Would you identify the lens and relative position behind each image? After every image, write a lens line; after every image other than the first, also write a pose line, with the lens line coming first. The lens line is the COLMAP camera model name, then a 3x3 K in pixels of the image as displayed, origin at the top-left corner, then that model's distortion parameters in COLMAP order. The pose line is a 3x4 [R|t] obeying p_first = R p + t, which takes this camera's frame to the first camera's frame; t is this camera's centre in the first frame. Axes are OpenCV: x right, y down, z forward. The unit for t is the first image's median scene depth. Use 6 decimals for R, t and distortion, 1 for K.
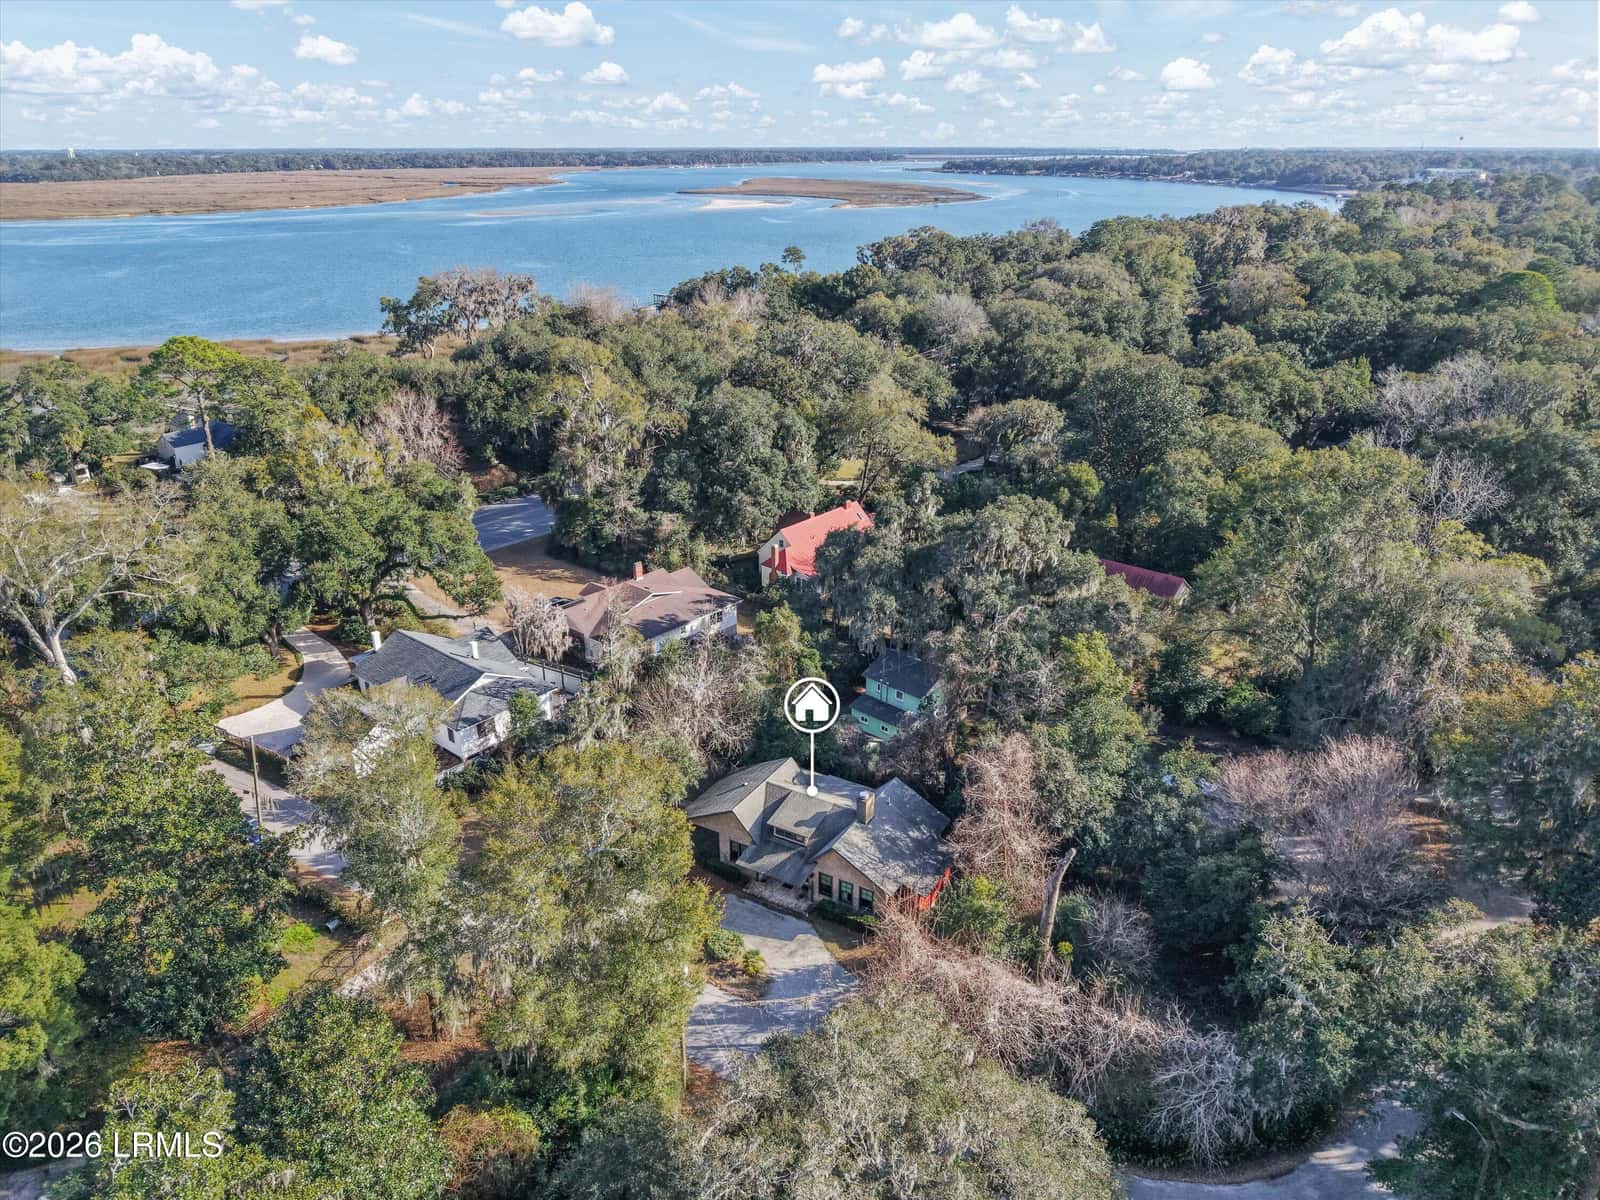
lens RADIAL K [[1084.7, 0, 797.6], [0, 1084.7, 563.3], [0, 0, 1]] dist [0.036717, -0.001420]
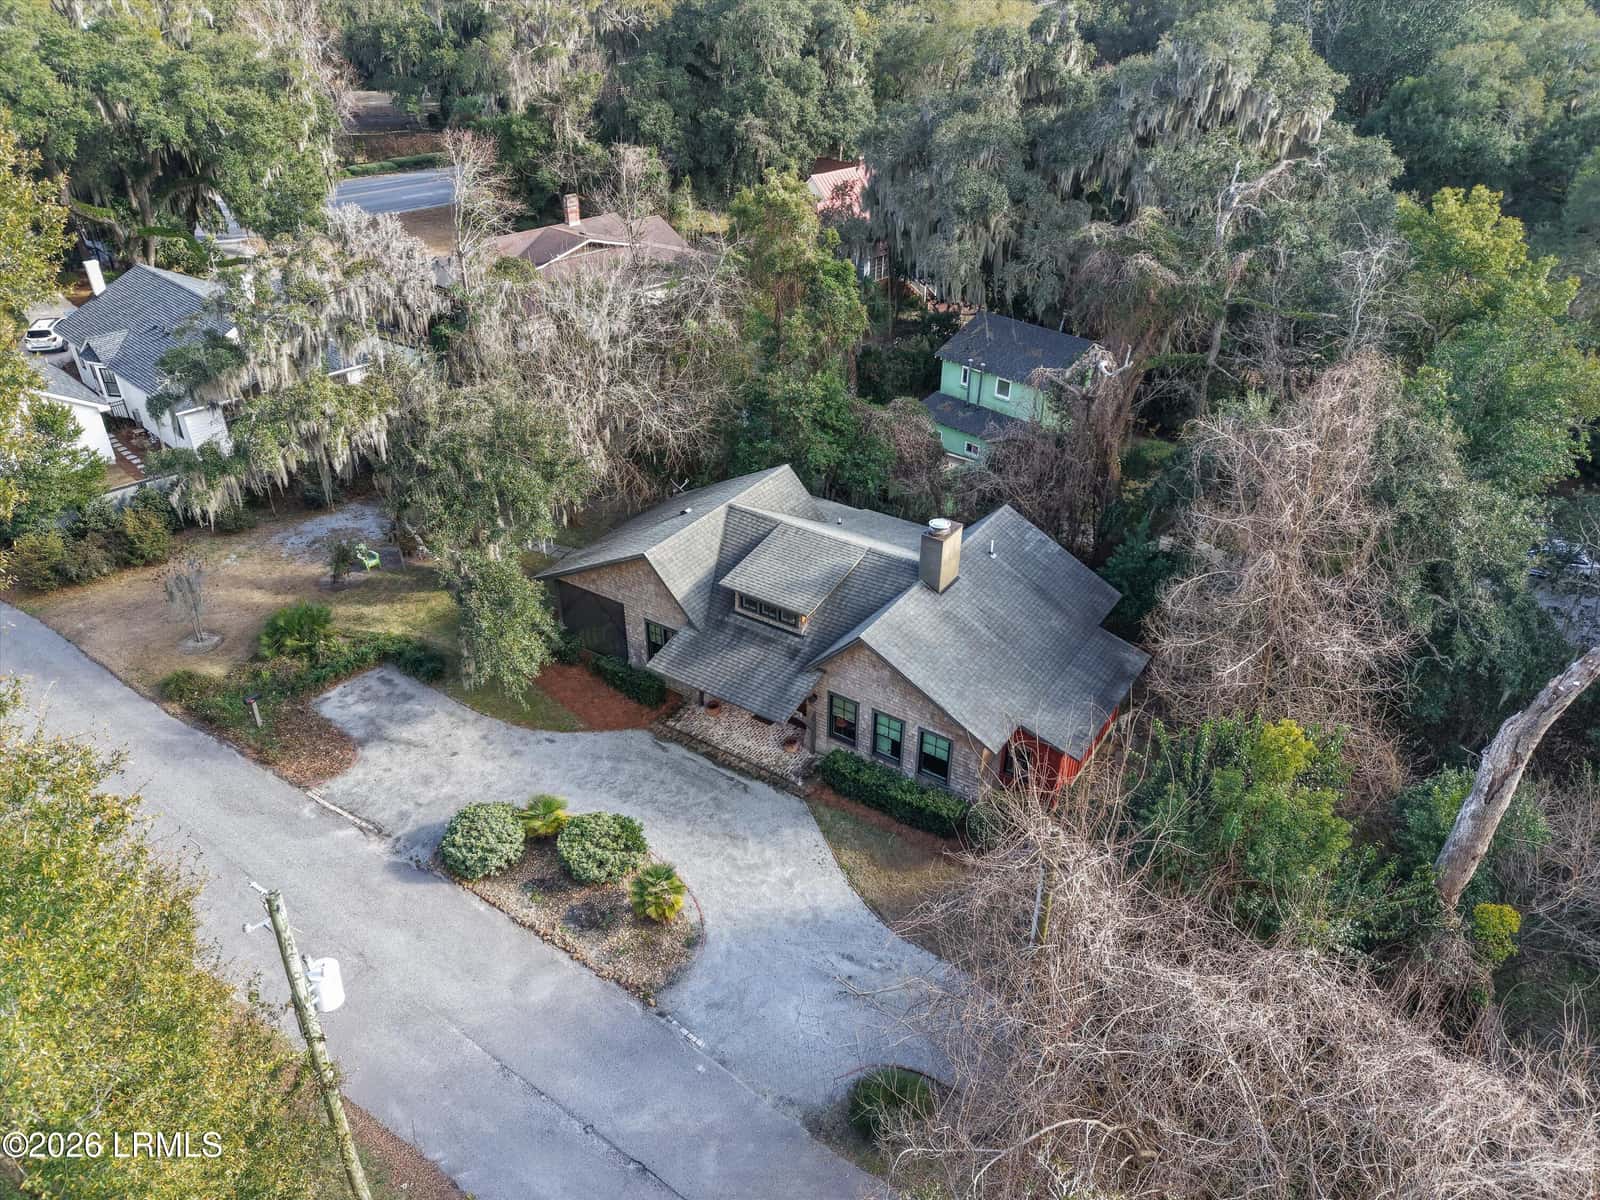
lens RADIAL K [[1074.7, 0, 800.0], [0, 1074.7, 600.0], [0, 0, 1]] dist [0.000787, -0.006545]
pose [[0.998412, 0.035130, -0.044031, 0.025057], [-0.026085, 0.981177, 0.191341, 0.159437], [0.049924, -0.189889, 0.980535, 0.561952]]
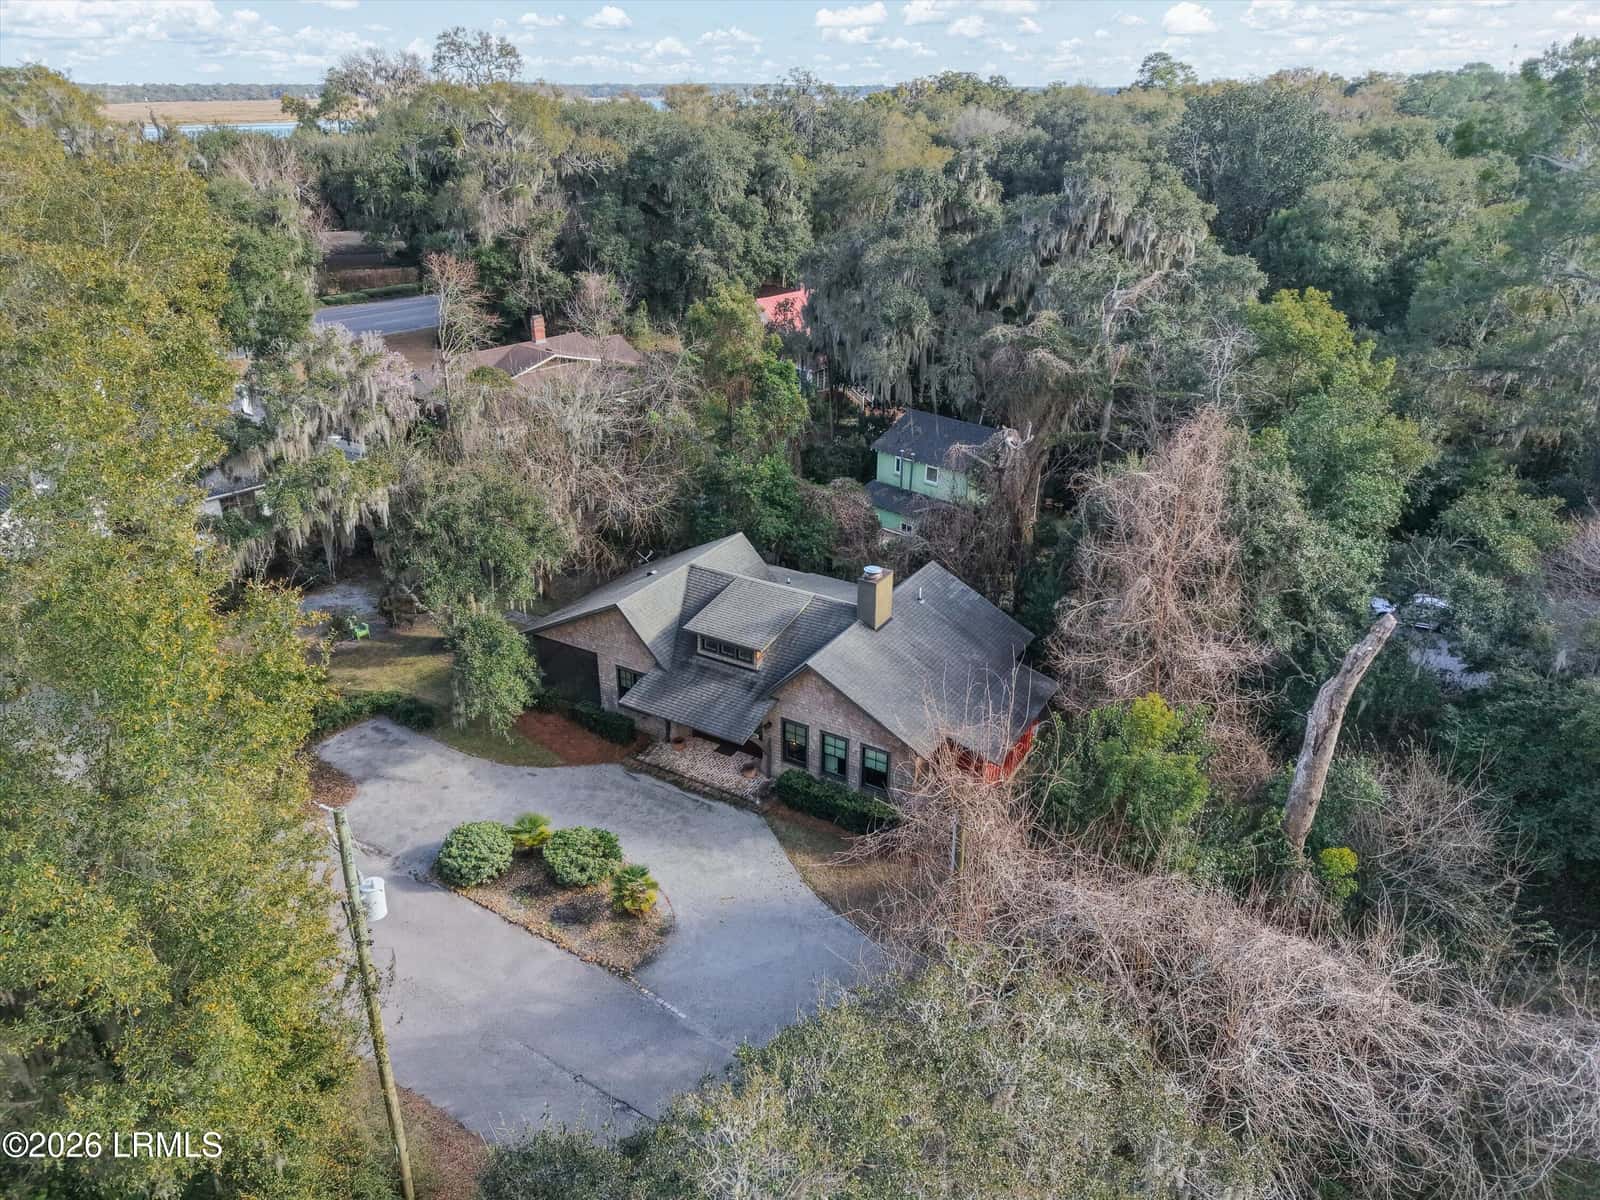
lens RADIAL K [[1074.7, 0, 800.0], [0, 1074.7, 600.0], [0, 0, 1]] dist [0.000787, -0.006545]
pose [[0.999958, 0.008345, -0.003858, 0.028816], [-0.008014, 0.996839, 0.079048, 0.184599], [0.004506, -0.079013, 0.996863, 0.494800]]
